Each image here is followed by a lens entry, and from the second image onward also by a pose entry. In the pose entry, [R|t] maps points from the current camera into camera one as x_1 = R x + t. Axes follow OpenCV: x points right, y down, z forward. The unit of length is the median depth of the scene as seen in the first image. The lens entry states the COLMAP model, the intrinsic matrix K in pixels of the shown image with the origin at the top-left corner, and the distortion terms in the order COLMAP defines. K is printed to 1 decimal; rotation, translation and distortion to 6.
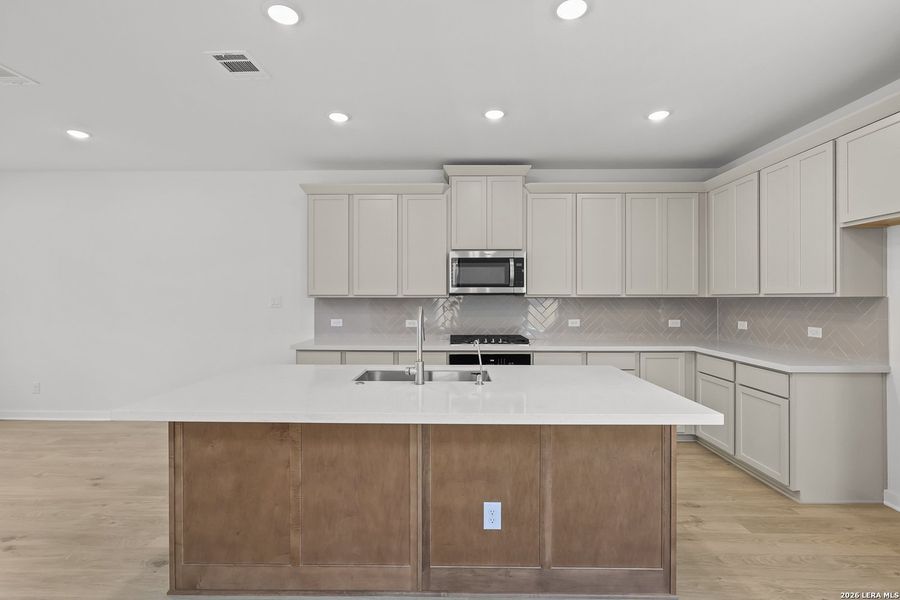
lens RADIAL K [[415.0, 0, 445.0], [0, 415.0, 298.7], [0, 0, 1]] dist [0.000800, -0.000011]
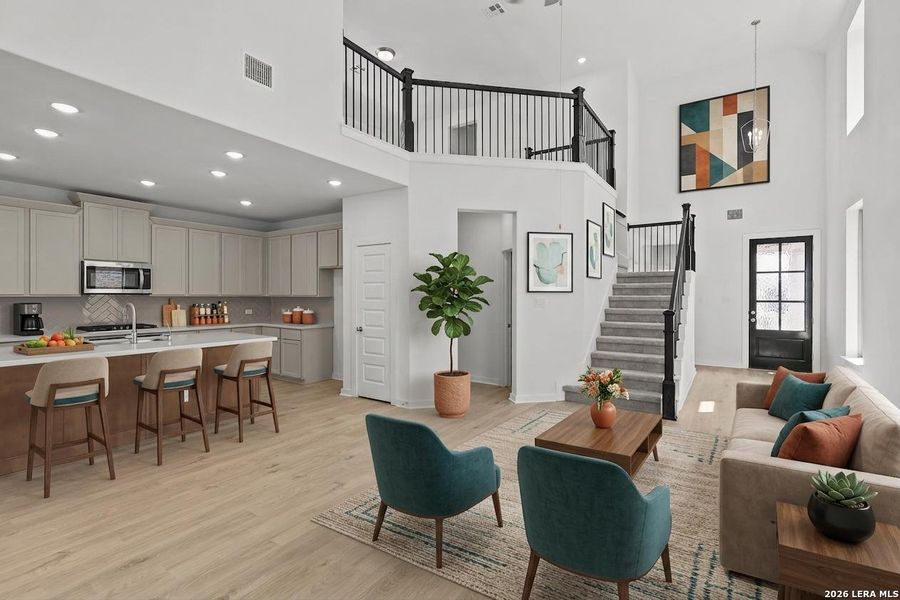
lens RADIAL K [[415.0, 0, 447.5], [0, 415.0, 297.3], [0, 0, 1]] dist [0.000800, -0.000011]
pose [[0.543649, -0.000789, 0.839312, -0.549010], [-0.005160, 0.999978, 0.004283, -0.014004], [-0.839297, -0.006659, 0.543633, -0.771565]]
